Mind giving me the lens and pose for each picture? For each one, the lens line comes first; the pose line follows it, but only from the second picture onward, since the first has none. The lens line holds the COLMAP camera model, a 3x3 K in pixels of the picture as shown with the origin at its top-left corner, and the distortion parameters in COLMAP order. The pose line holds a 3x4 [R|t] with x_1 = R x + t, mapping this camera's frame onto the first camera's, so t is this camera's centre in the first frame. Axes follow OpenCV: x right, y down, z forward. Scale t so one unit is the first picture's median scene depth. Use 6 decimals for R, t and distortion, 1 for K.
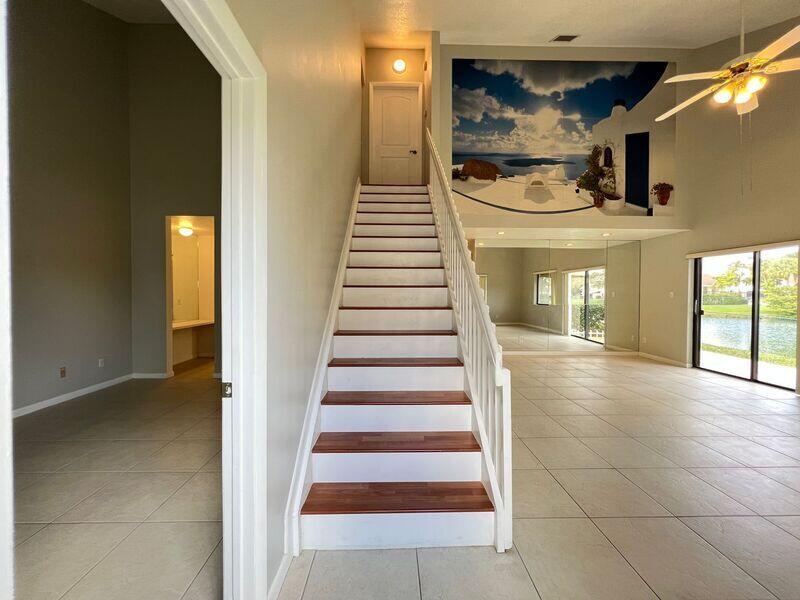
lens RADIAL K [[320.4, 0, 398.4], [0, 320.4, 298.1], [0, 0, 1]] dist [-0.001764, 0.000169]
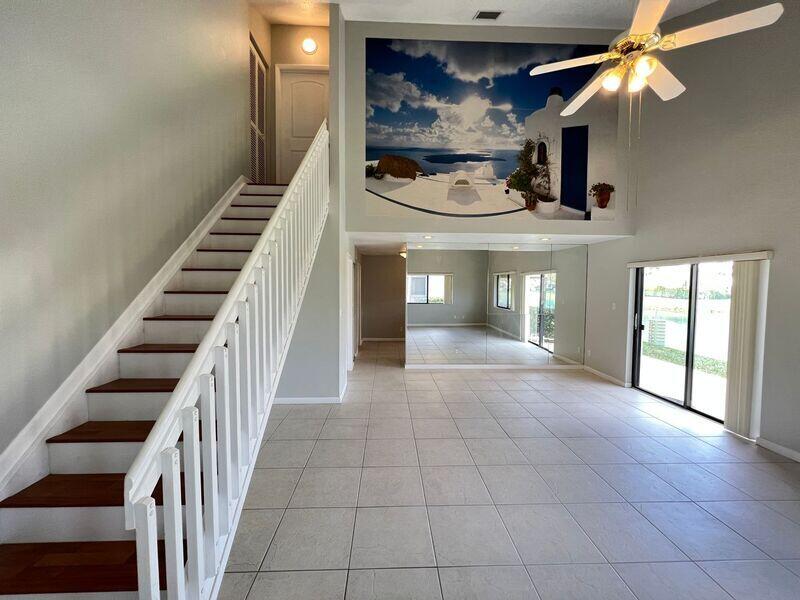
lens RADIAL K [[320.4, 0, 398.4], [0, 320.4, 298.1], [0, 0, 1]] dist [-0.001764, 0.000169]
pose [[0.999918, 0.004071, 0.012145, 0.247062], [-0.004413, 0.999591, 0.028260, -0.061837], [-0.012025, -0.028311, 0.999527, 0.103325]]
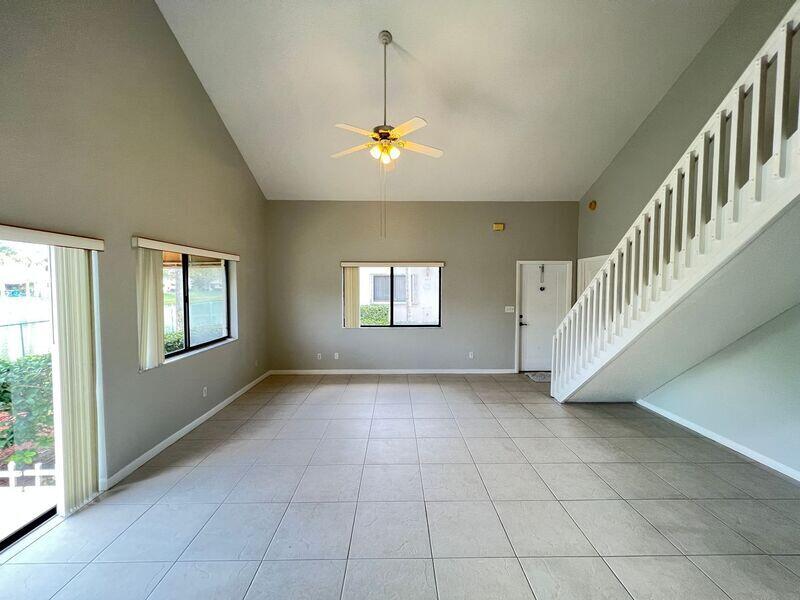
lens RADIAL K [[320.4, 0, 398.4], [0, 320.4, 298.1], [0, 0, 1]] dist [-0.001764, 0.000169]
pose [[-0.999957, -0.006887, 0.006155, 0.514028], [-0.006511, 0.998228, 0.059152, -0.081600], [-0.006551, 0.059110, -0.998230, 1.156619]]
